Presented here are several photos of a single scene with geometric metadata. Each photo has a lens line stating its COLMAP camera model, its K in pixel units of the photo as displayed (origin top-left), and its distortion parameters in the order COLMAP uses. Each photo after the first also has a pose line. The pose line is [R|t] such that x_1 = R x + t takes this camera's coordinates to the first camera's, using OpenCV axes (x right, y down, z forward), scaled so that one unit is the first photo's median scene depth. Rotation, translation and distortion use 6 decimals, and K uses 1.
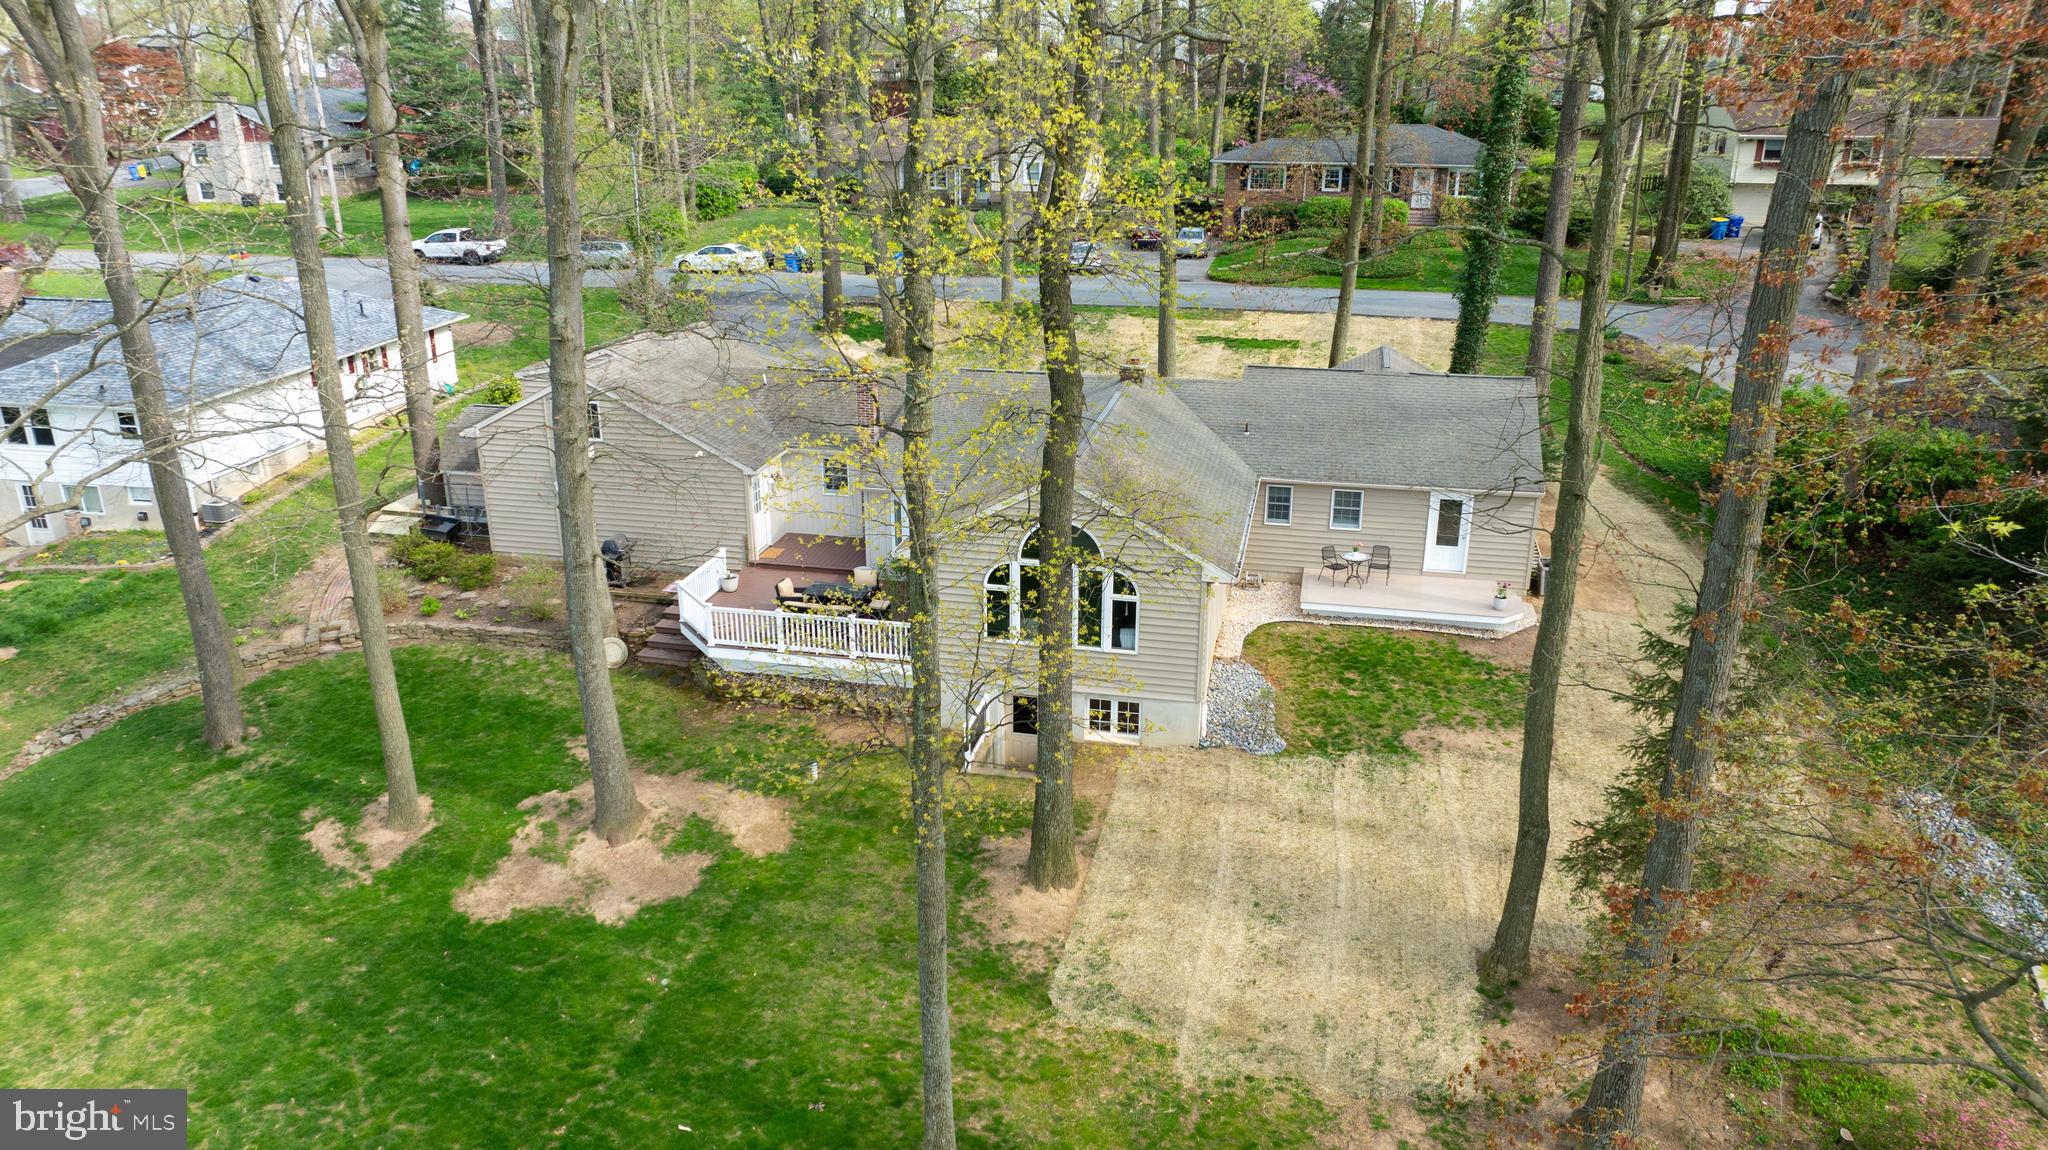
lens RADIAL K [[1471.3, 0, 1017.2], [0, 1471.3, 532.8], [0, 0, 1]] dist [-0.063631, 0.079682]
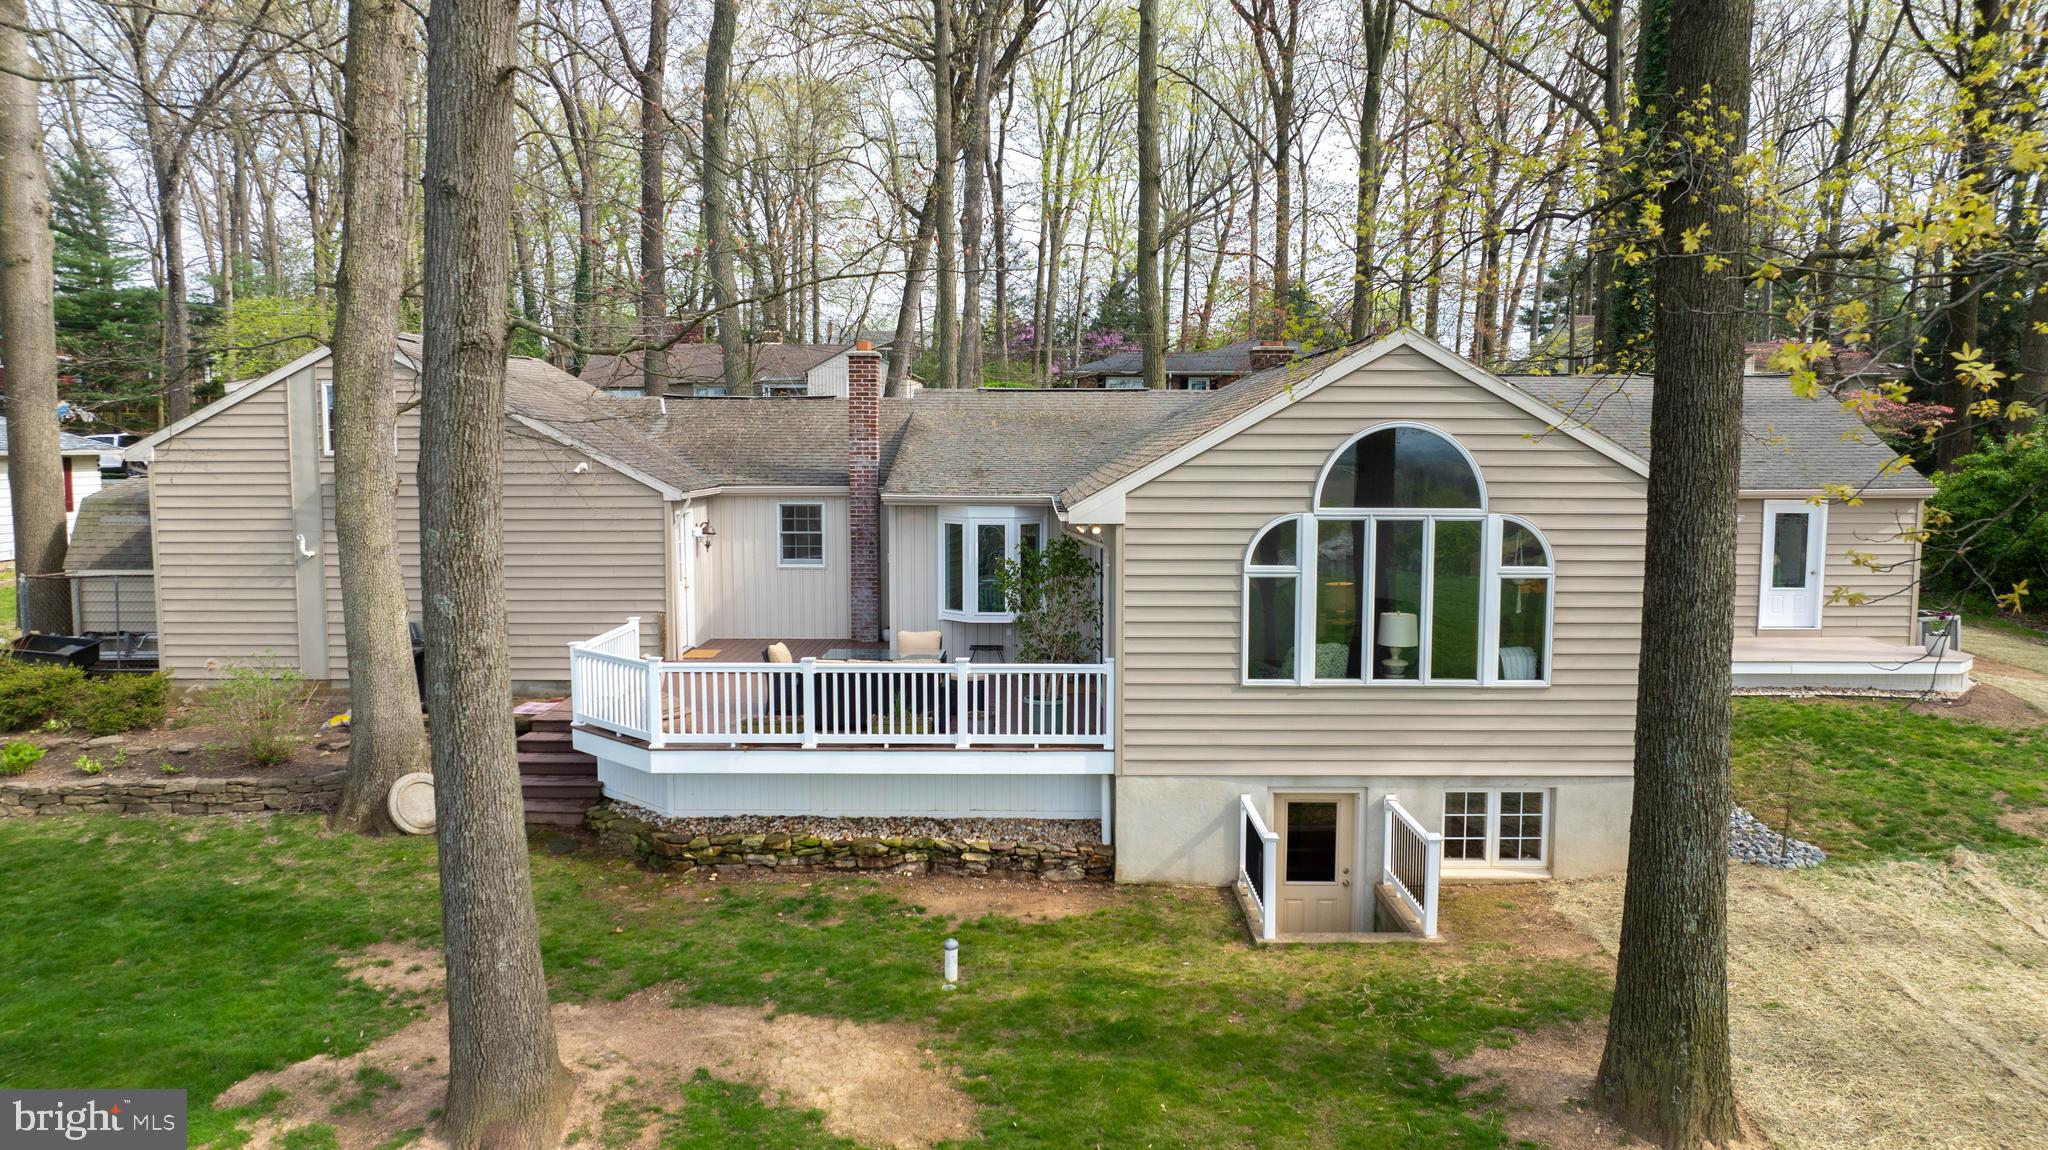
lens RADIAL K [[1471.3, 0, 1017.2], [0, 1471.3, 532.8], [0, 0, 1]] dist [-0.063631, 0.079682]
pose [[0.979310, -0.013773, 0.201894, -0.197320], [0.063914, 0.967664, -0.244010, 0.139767], [-0.192005, 0.251865, 0.948524, 0.522990]]
